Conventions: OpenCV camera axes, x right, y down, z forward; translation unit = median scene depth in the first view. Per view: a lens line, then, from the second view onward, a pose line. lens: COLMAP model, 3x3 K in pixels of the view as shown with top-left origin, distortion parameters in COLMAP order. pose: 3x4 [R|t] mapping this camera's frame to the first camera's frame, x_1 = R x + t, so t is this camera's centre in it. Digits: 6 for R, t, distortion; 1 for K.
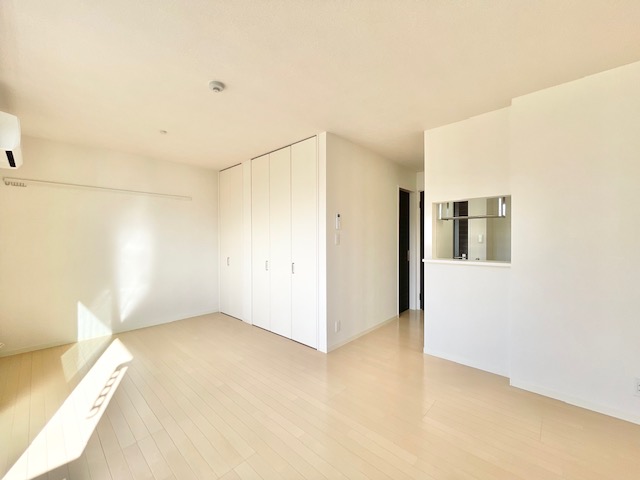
lens RADIAL K [[259.7, 0, 318.8], [0, 259.7, 241.7], [0, 0, 1]] dist [-0.002506, -0.000389]
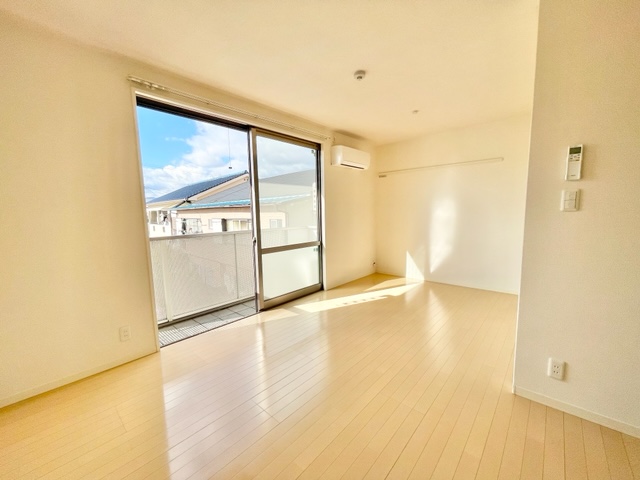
lens RADIAL K [[259.7, 0, 318.8], [0, 259.7, 241.7], [0, 0, 1]] dist [-0.002506, -0.000389]
pose [[0.008451, 0.115630, -0.993256, 0.525065], [0.013080, 0.993194, 0.115734, 0.004065], [0.999879, -0.013970, 0.006881, 0.492920]]
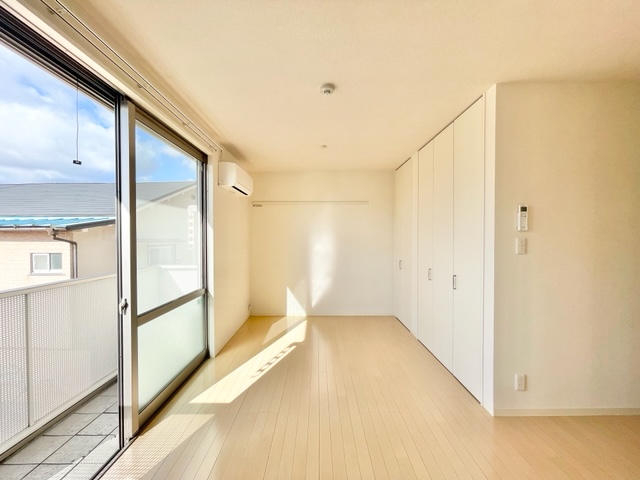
lens RADIAL K [[259.7, 0, 318.8], [0, 259.7, 241.7], [0, 0, 1]] dist [-0.002506, -0.000389]
pose [[0.679790, 0.012601, -0.733299, 0.187716], [-0.005084, 0.999909, 0.012470, -0.024276], [0.733389, -0.004749, 0.679792, 0.193229]]
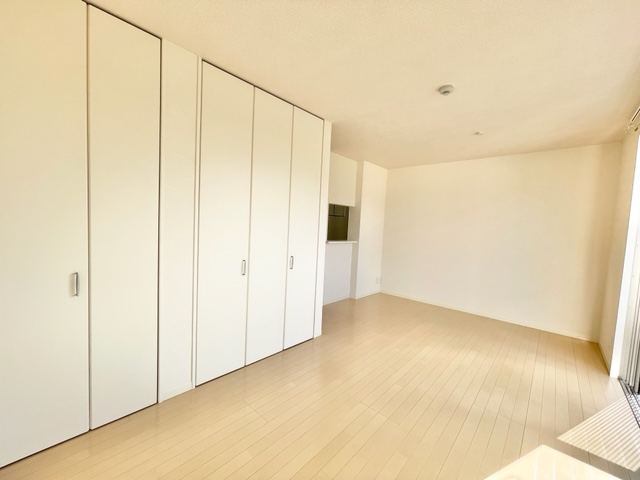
lens RADIAL K [[259.7, 0, 318.8], [0, 259.7, 241.7], [0, 0, 1]] dist [-0.002506, -0.000389]
pose [[0.000895, -0.060772, 0.998151, -0.914604], [-0.037263, 0.997456, 0.060763, -0.017123], [-0.999305, -0.037249, -0.001372, 0.922310]]
